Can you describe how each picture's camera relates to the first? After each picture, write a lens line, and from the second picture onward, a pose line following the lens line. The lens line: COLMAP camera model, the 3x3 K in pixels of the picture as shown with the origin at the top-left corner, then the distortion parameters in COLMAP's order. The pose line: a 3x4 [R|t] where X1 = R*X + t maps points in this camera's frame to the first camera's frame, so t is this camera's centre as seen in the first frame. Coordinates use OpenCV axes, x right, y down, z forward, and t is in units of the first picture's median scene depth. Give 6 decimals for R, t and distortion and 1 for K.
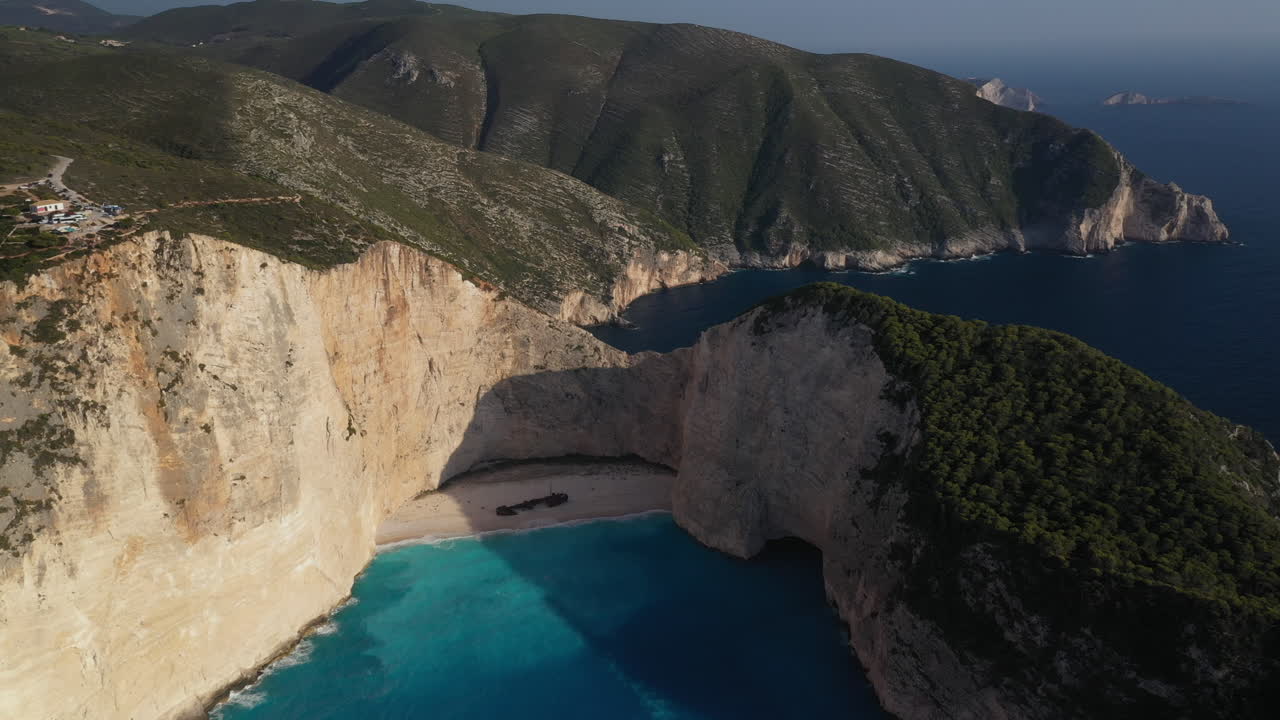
lens RADIAL K [[1035.1, 0, 645.3], [0, 1035.1, 355.0], [0, 0, 1]] dist [0.019422, -0.004939]
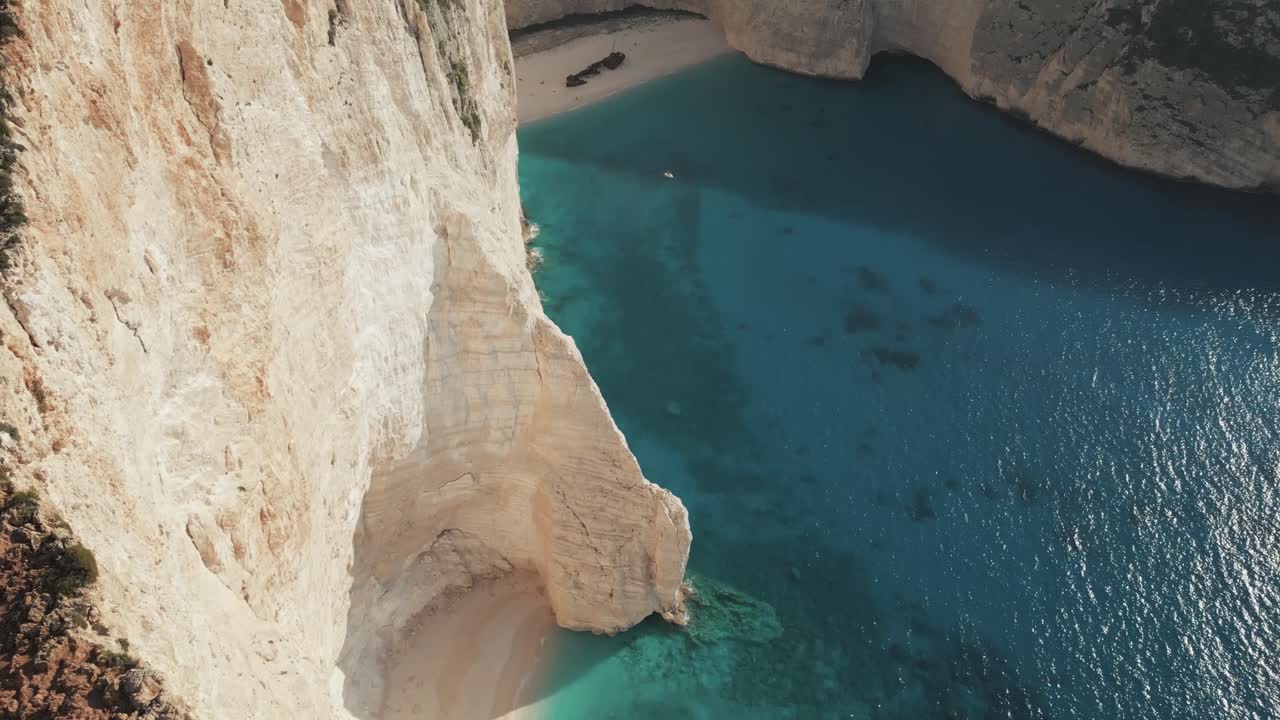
lens RADIAL K [[941.1, 0, 640.0], [0, 941.1, 360.0], [0, 0, 1]] dist [0.083885, -0.079793]
pose [[0.885329, -0.272805, 0.376525, -0.520222], [0.108310, 0.908512, 0.403578, 0.055652], [-0.452175, -0.316518, 0.833879, 0.271977]]
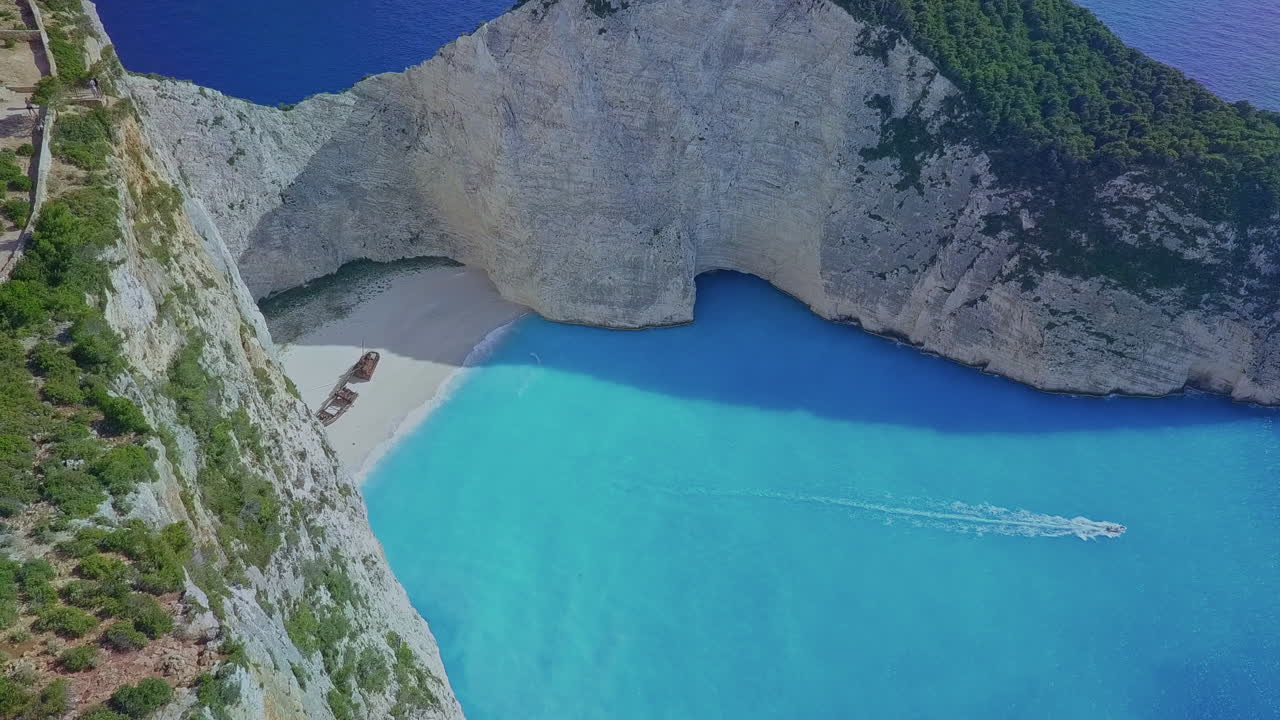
lens RADIAL K [[1039.3, 0, 640.0], [0, 1039.3, 360.0], [0, 0, 1]] dist [0.002035, -0.009873]
pose [[0.610931, -0.427357, 0.666430, -0.468508], [0.199627, 0.897745, 0.392687, -0.087582], [-0.766102, -0.106867, 0.633772, 0.565428]]
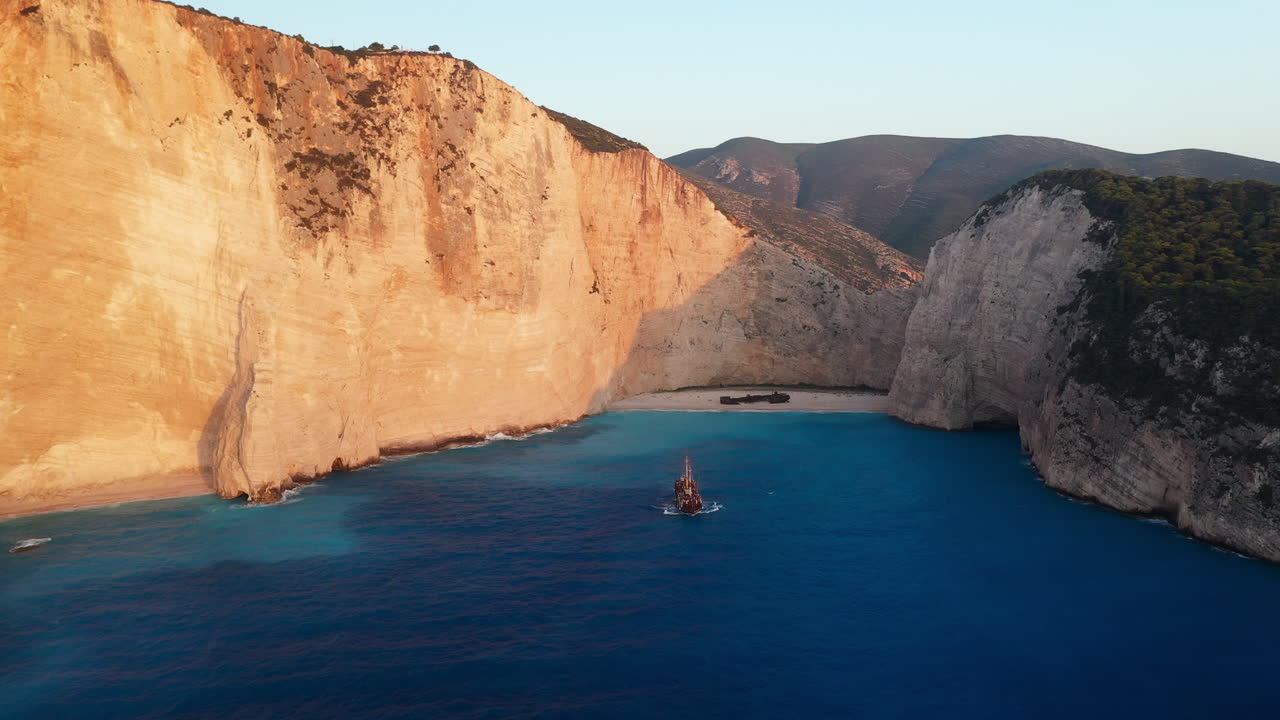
lens RADIAL K [[1039.3, 0, 640.0], [0, 1039.3, 360.0], [0, 0, 1]] dist [0.002035, -0.009873]
pose [[0.944090, 0.046728, -0.326358, 0.146480], [-0.108435, 0.978841, -0.173530, 0.352676], [0.311344, 0.199217, 0.929181, -0.040001]]
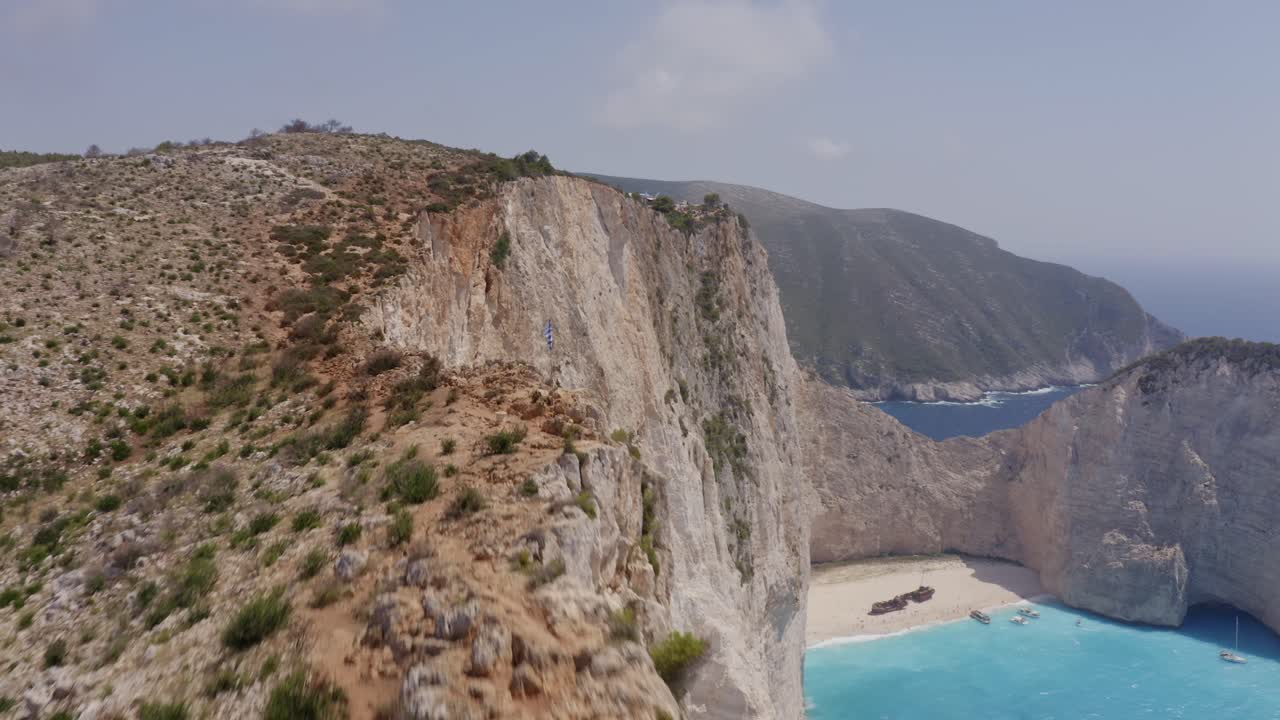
lens RADIAL K [[1023.7, 0, 640.0], [0, 1023.7, 360.0], [0, 0, 1]] dist [-0.191590, 0.014930]
pose [[0.990514, -0.003058, 0.137379, -0.516589], [0.028062, 0.983184, -0.180446, 0.106027], [-0.134517, 0.182590, 0.973944, 0.204654]]
